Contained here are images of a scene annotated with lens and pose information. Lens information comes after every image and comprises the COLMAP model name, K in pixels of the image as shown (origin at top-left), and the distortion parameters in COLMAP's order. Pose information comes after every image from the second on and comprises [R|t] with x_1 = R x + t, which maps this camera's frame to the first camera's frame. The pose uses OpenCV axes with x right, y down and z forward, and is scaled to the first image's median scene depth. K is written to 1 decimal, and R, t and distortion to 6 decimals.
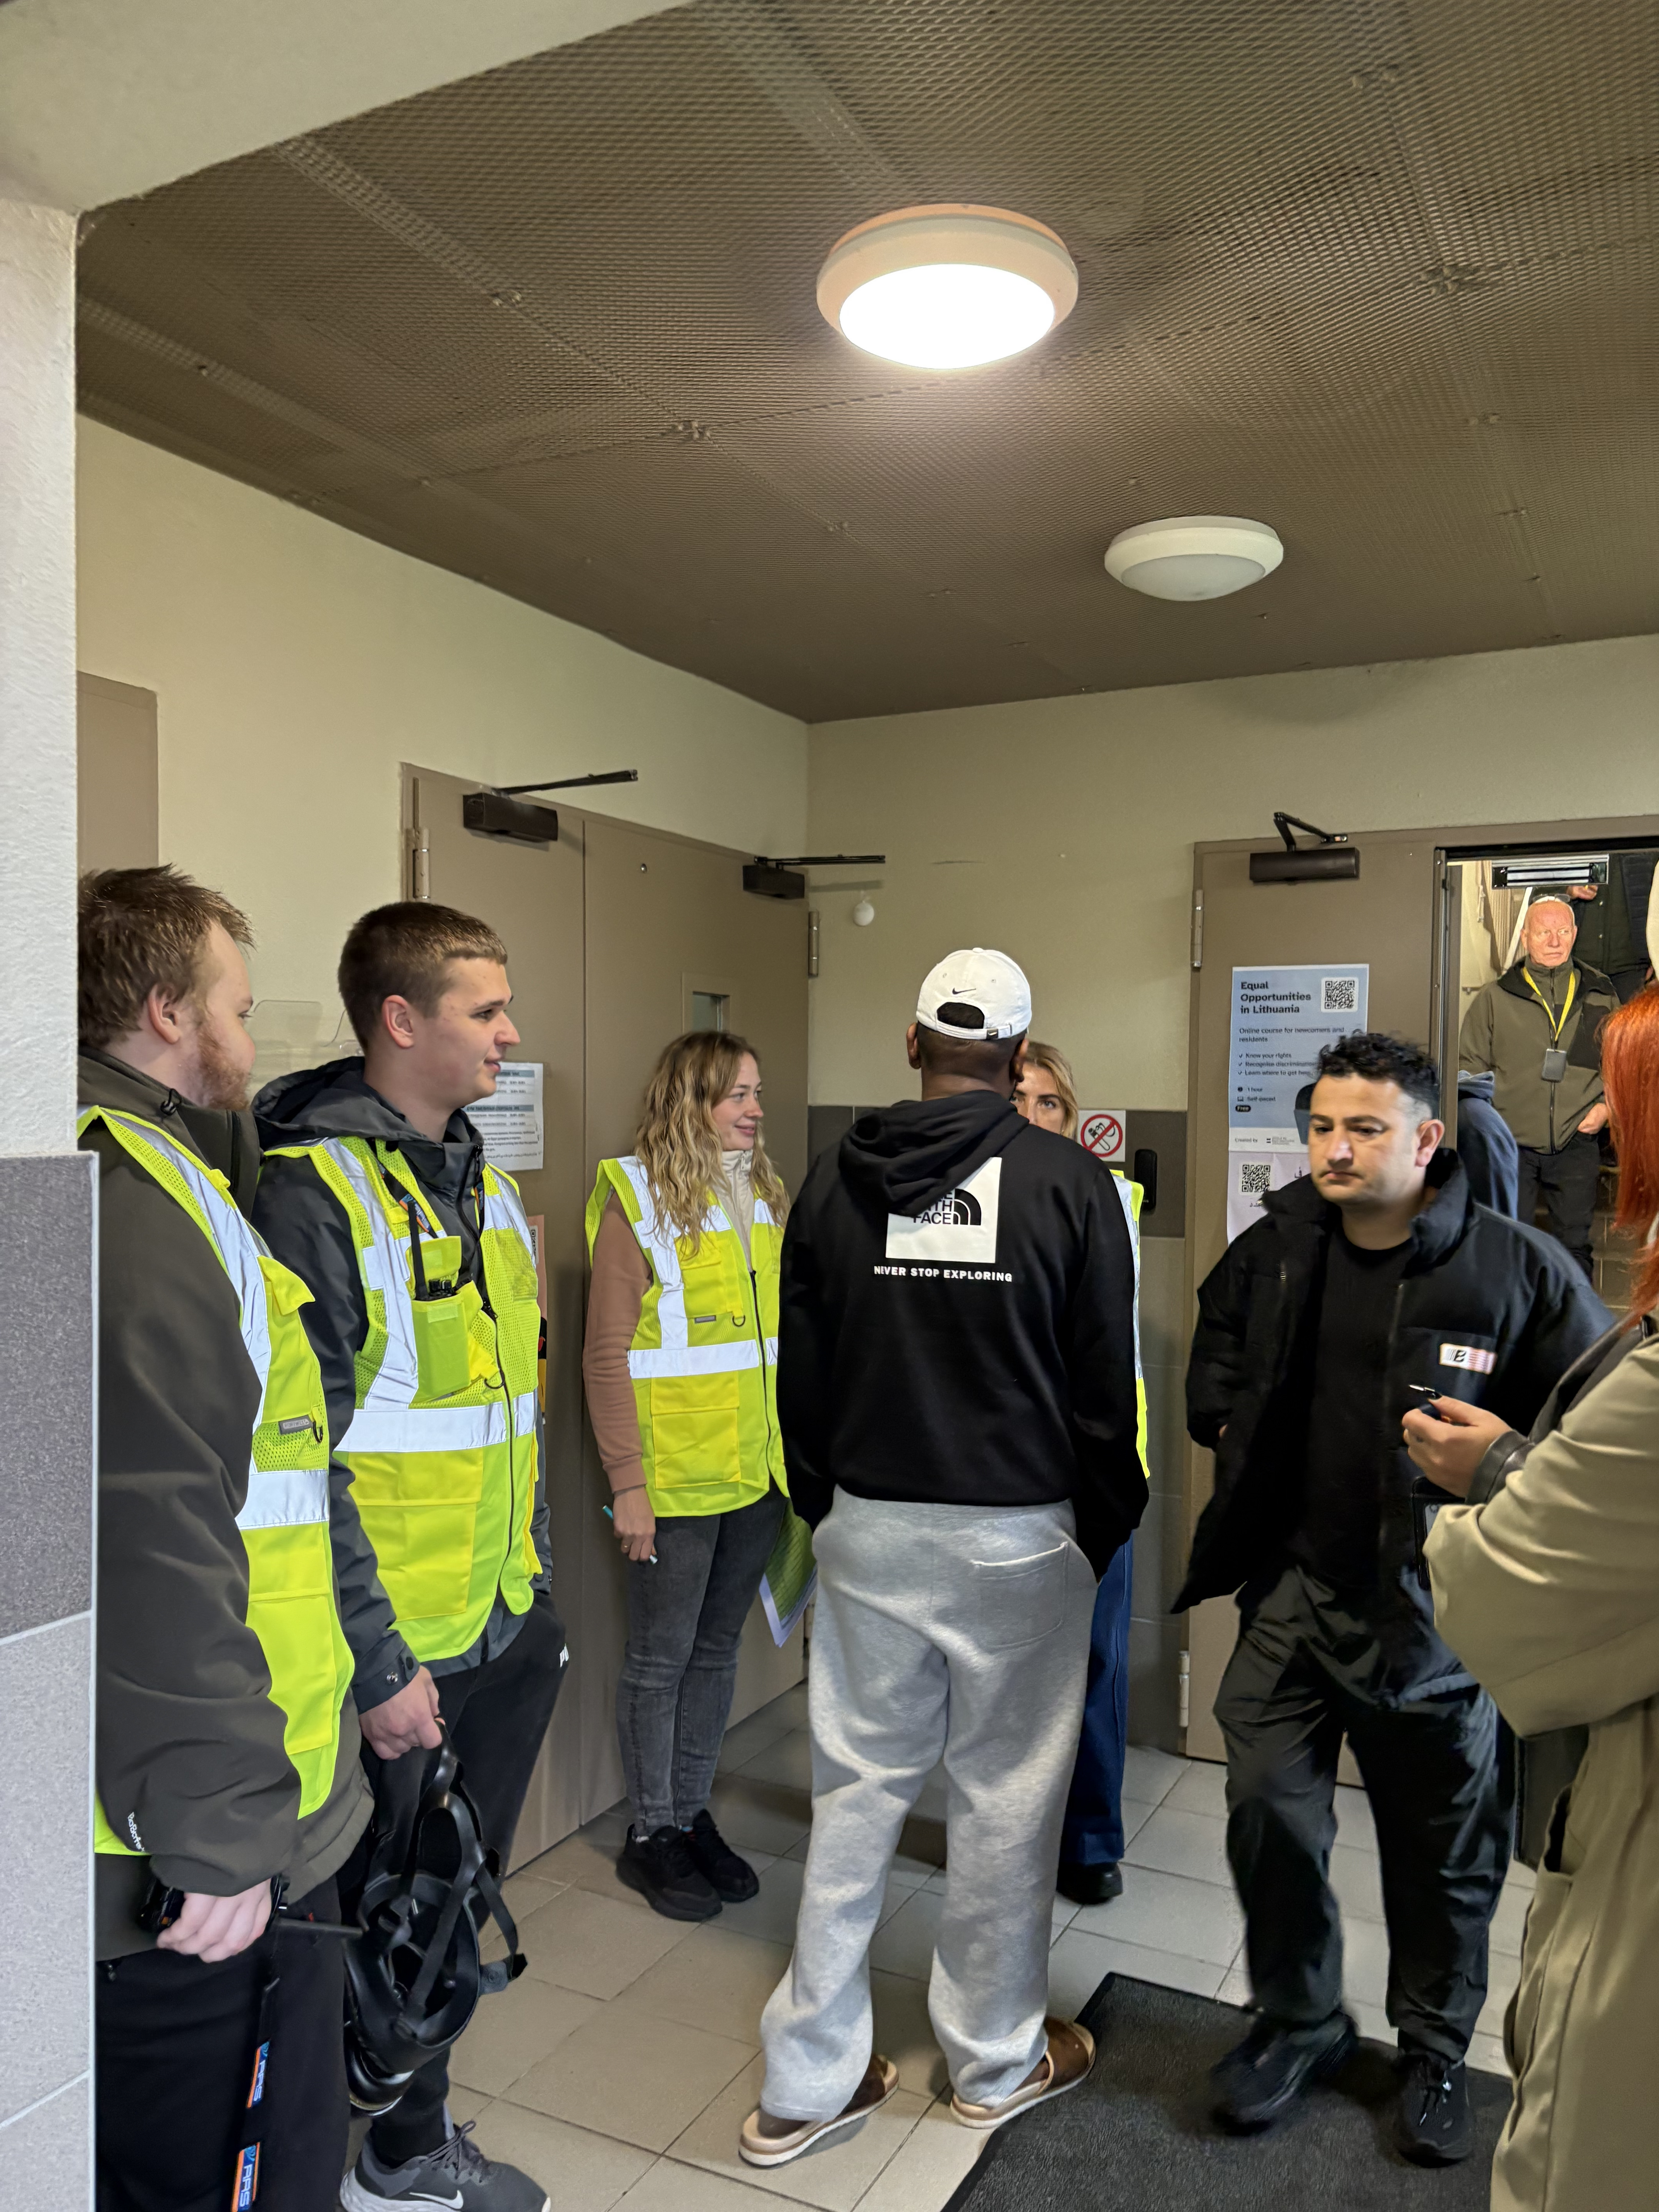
lens RADIAL K [[1679.7, 0, 829.1], [0, 1679.7, 1108.1], [0, 0, 1]] dist [0.009487, -0.000432]
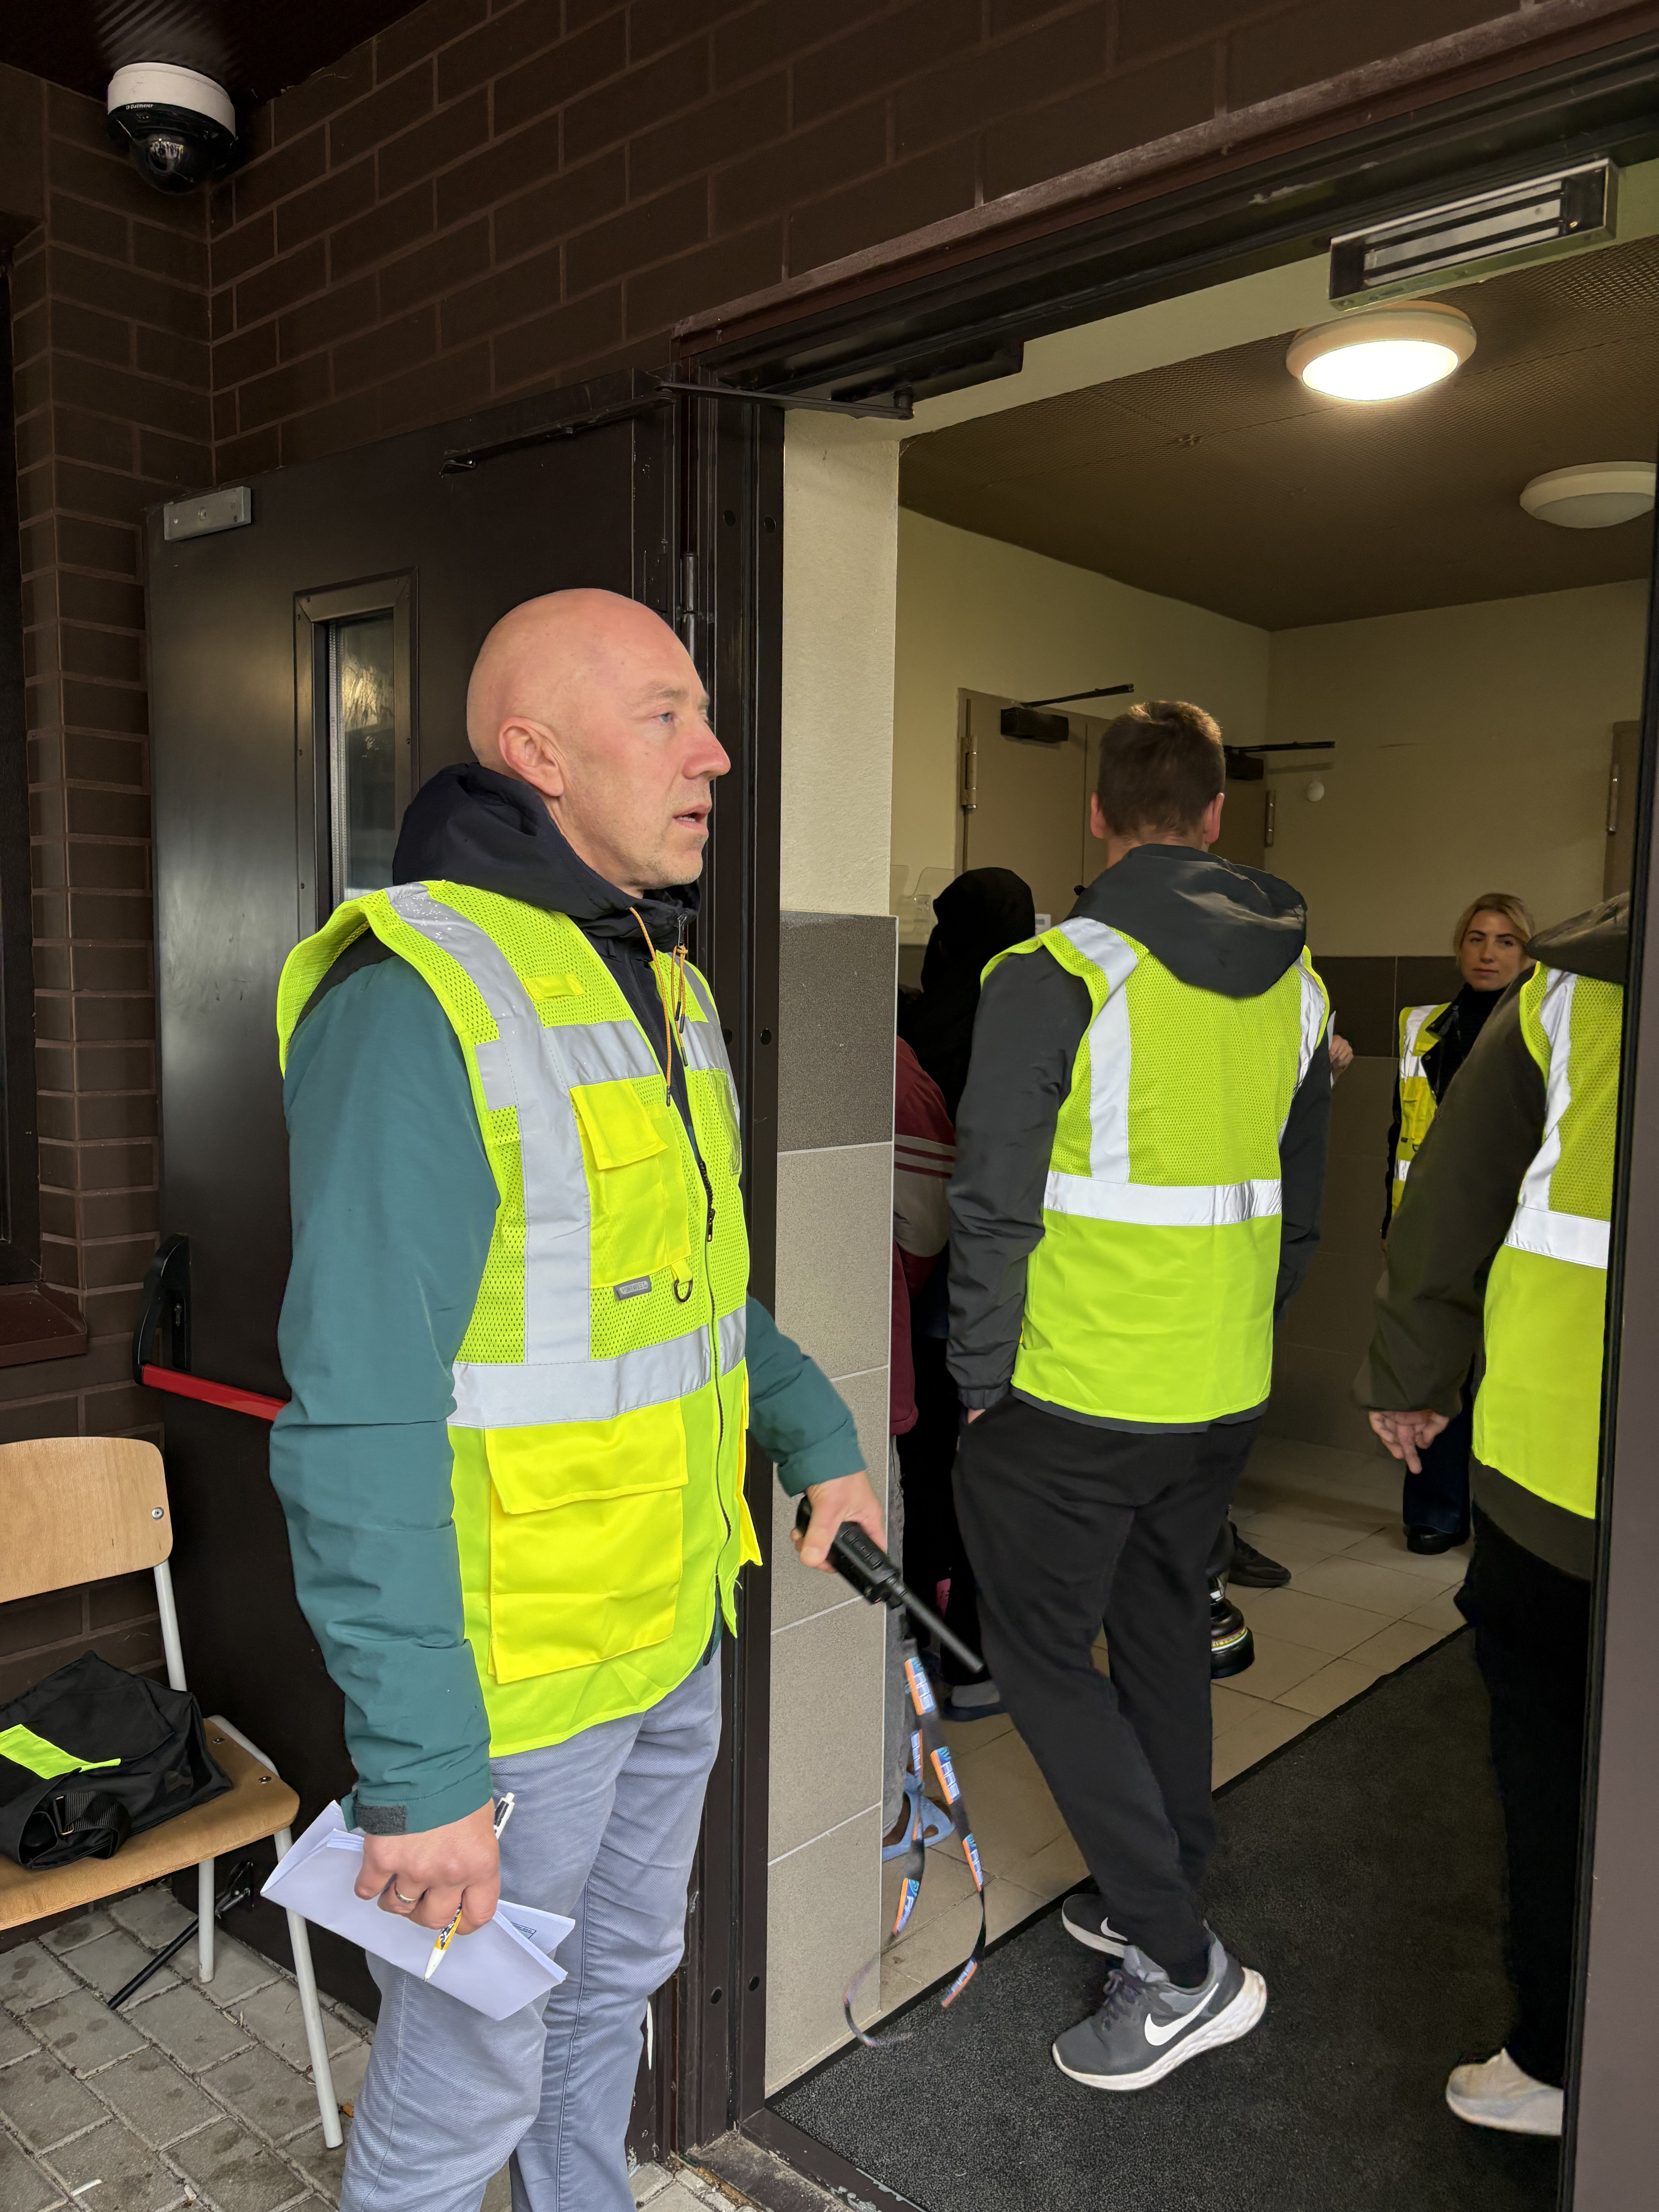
lens RADIAL K [[1679.7, 0, 824.7], [0, 1679.7, 1109.4], [0, 0, 1]] dist [0.009487, -0.000432]
pose [[0.965107, 0.026240, -0.260538, 0.002551], [-0.008089, 0.997479, 0.070495, 0.034089], [0.261731, -0.065928, 0.962886, -0.311893]]
